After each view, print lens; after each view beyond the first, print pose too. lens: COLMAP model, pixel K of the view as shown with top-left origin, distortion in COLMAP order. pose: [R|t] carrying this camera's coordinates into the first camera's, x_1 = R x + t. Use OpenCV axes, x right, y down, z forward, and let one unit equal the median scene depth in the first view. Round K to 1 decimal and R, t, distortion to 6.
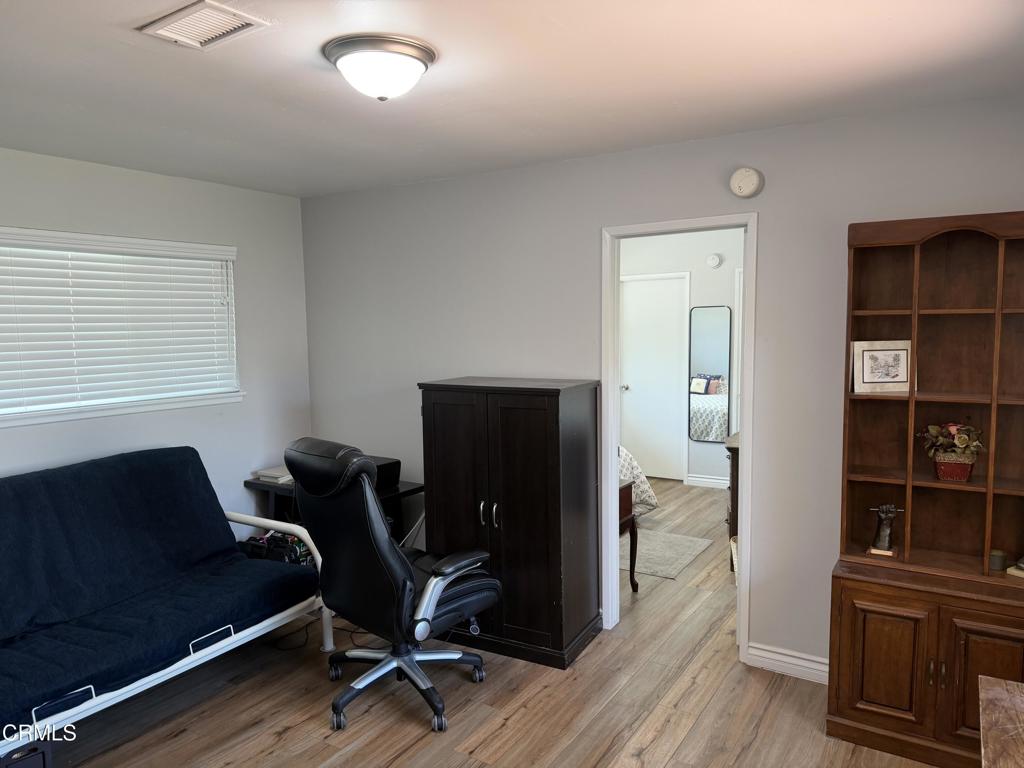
lens RADIAL K [[725.9, 0, 502.9], [0, 725.9, 386.0], [0, 0, 1]] dist [0.061342, -0.061598]
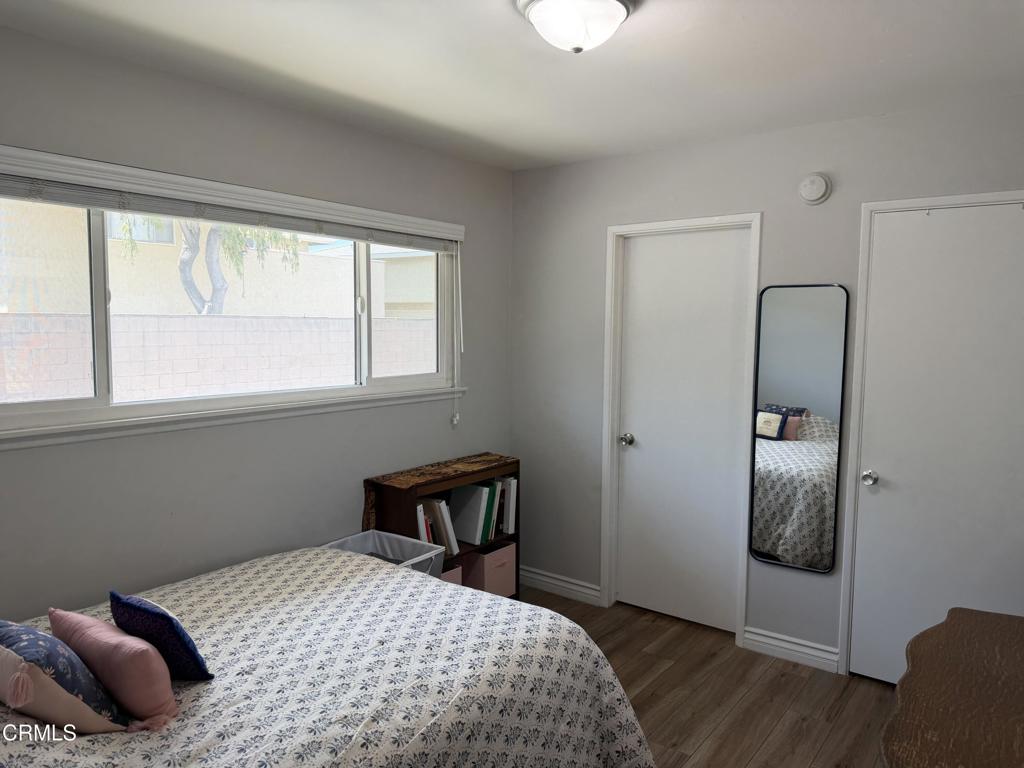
lens RADIAL K [[725.9, 0, 521.0], [0, 725.9, 383.4], [0, 0, 1]] dist [0.061342, -0.061598]
pose [[0.998010, 0.028408, -0.056295, 0.106140], [-0.028595, 0.999588, -0.002516, -0.031242], [0.056201, 0.004120, 0.998411, 0.420138]]
